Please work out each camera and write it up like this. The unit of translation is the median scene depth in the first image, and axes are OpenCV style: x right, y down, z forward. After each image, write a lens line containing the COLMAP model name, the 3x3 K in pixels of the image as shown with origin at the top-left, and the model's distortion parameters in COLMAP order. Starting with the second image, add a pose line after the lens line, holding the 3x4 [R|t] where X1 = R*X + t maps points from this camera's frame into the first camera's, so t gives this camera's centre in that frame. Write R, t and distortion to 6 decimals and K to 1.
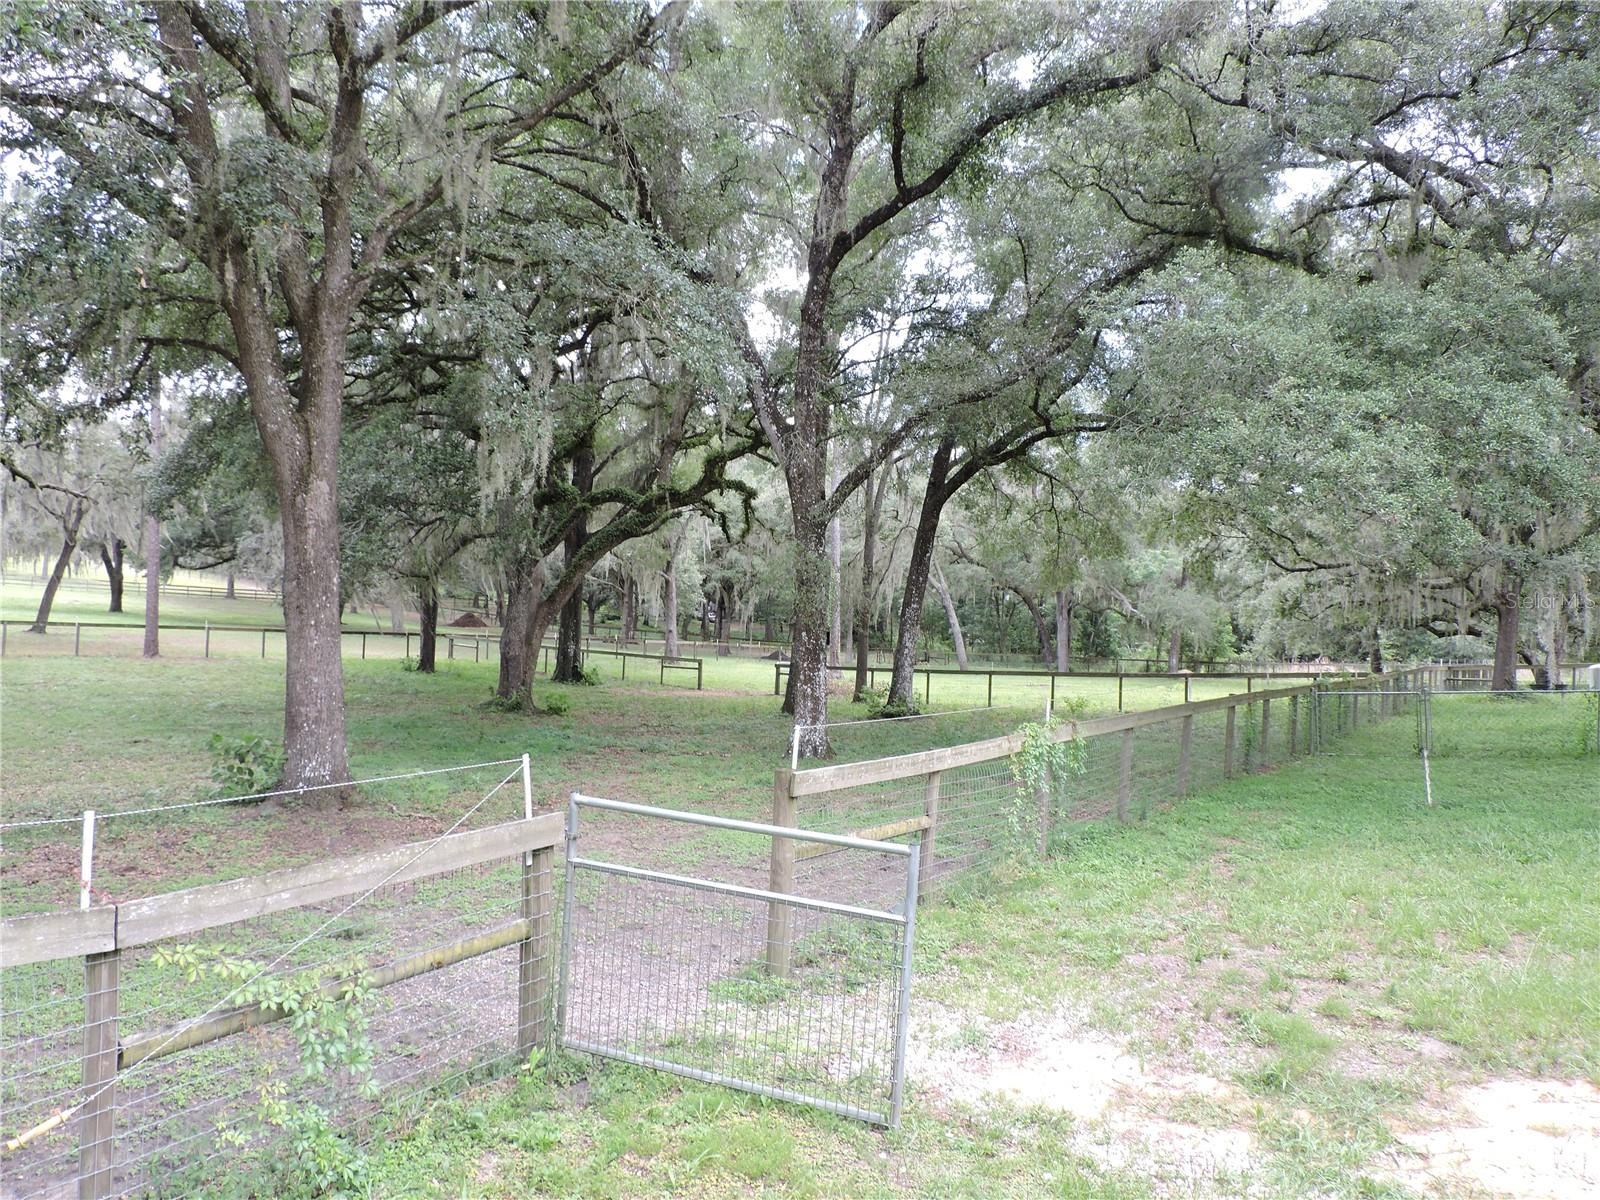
lens RADIAL K [[1134.9, 0, 800.0], [0, 1134.9, 600.0], [0, 0, 1]] dist [-0.021698, -0.001213]
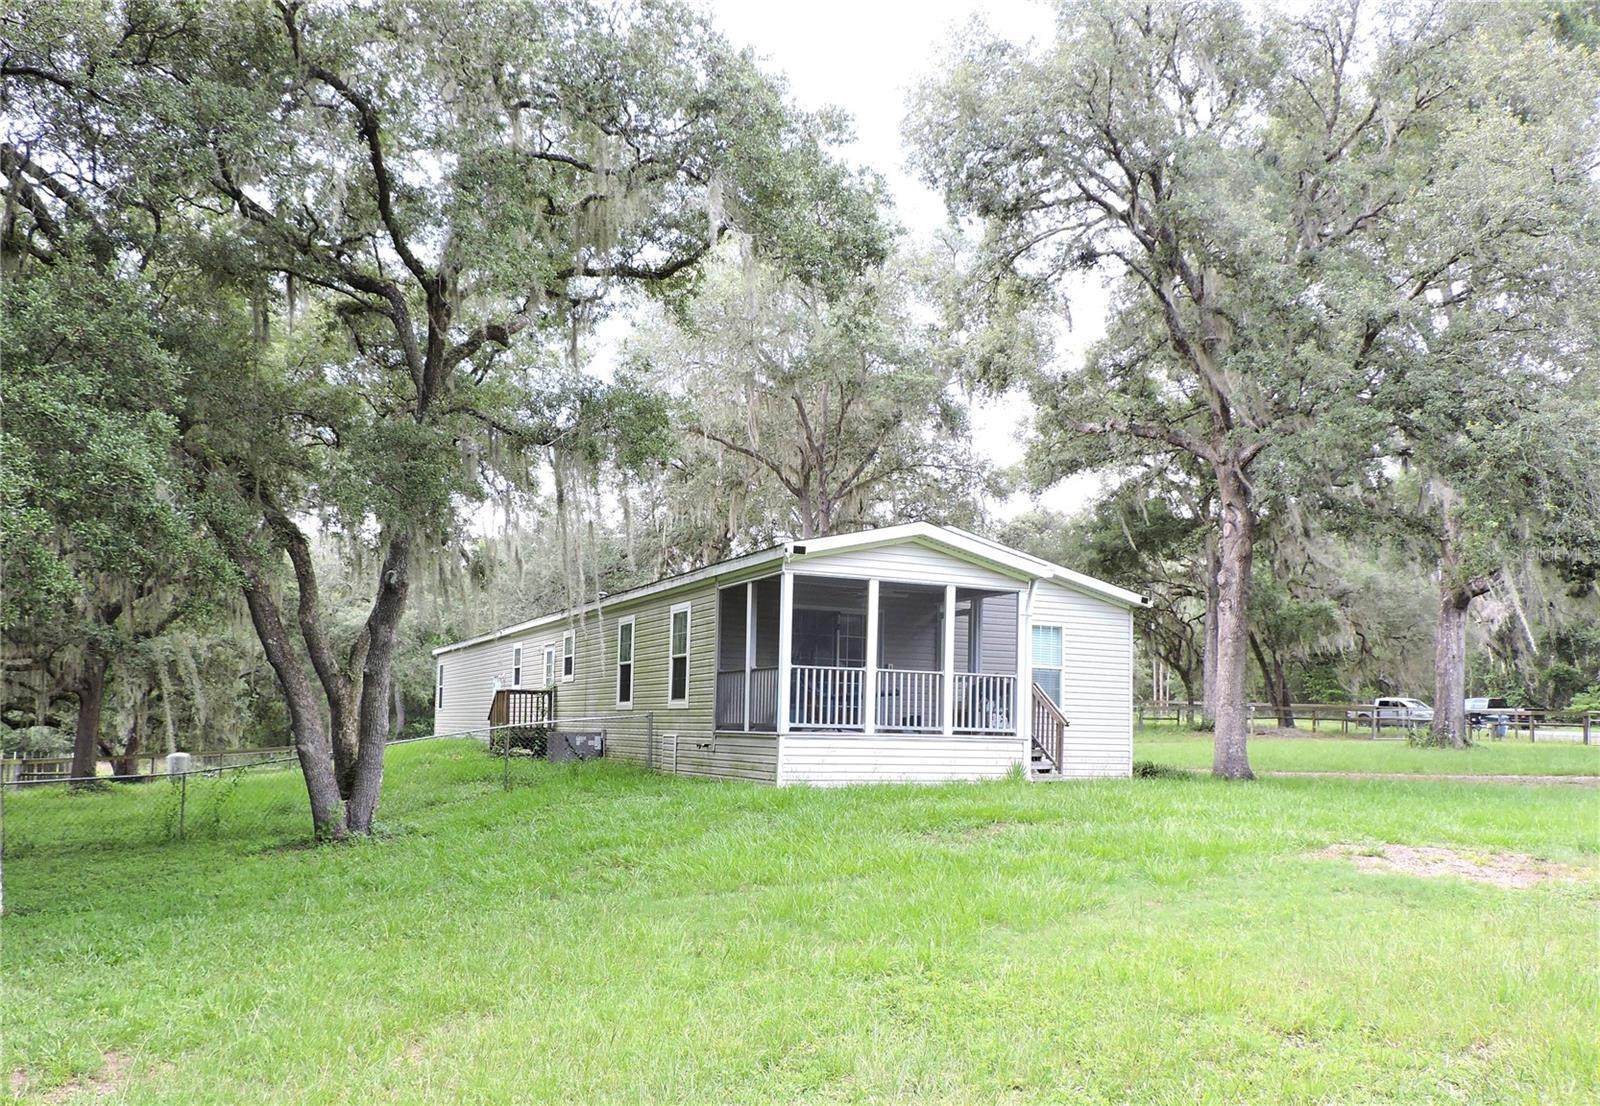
lens RADIAL K [[1463.3, 0, 800.0], [0, 1463.3, 553.0], [0, 0, 1]] dist [0.011523, 0.011236]
pose [[0.543336, 0.060376, 0.837342, -0.061775], [-0.013336, 0.997905, -0.063301, -0.037522], [-0.839410, 0.023227, 0.543003, -0.130582]]
